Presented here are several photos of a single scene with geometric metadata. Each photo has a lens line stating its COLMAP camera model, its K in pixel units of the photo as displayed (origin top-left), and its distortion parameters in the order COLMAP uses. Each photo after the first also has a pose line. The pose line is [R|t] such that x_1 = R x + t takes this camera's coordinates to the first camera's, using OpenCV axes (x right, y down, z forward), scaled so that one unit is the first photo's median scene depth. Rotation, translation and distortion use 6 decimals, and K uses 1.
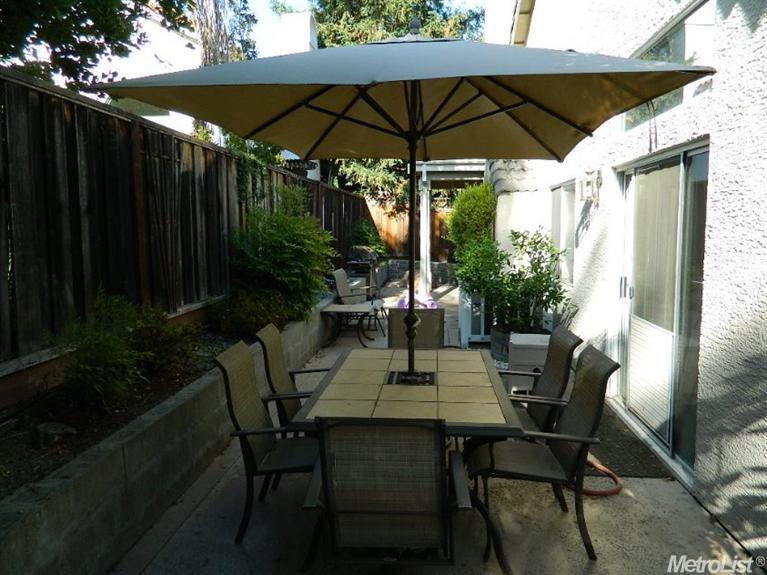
lens RADIAL K [[561.3, 0, 385.0], [0, 561.3, 286.4], [0, 0, 1]] dist [-0.013179, 0.003173]
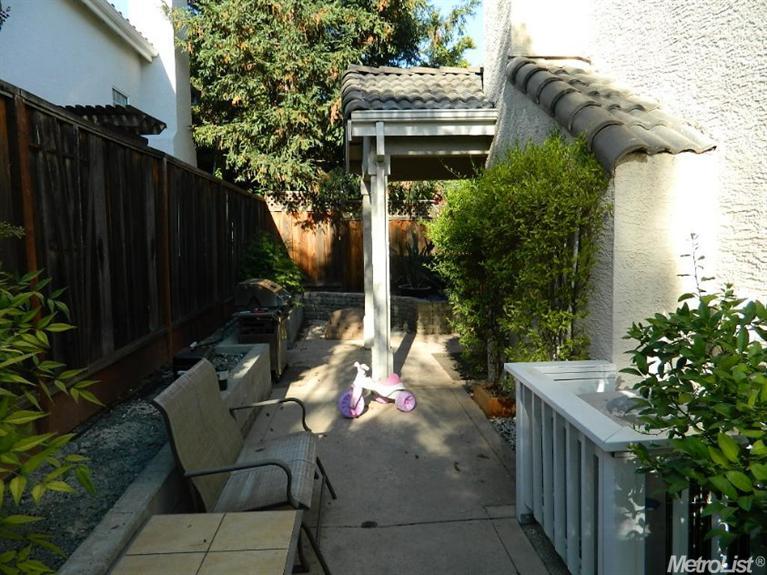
lens RADIAL K [[561.3, 0, 383.7], [0, 561.3, 283.4], [0, 0, 1]] dist [-0.013179, 0.003173]
pose [[0.986225, -0.028456, 0.162946, -0.009242], [0.033111, 0.999115, -0.025923, -0.038314], [-0.162064, 0.030961, 0.986294, 0.332536]]
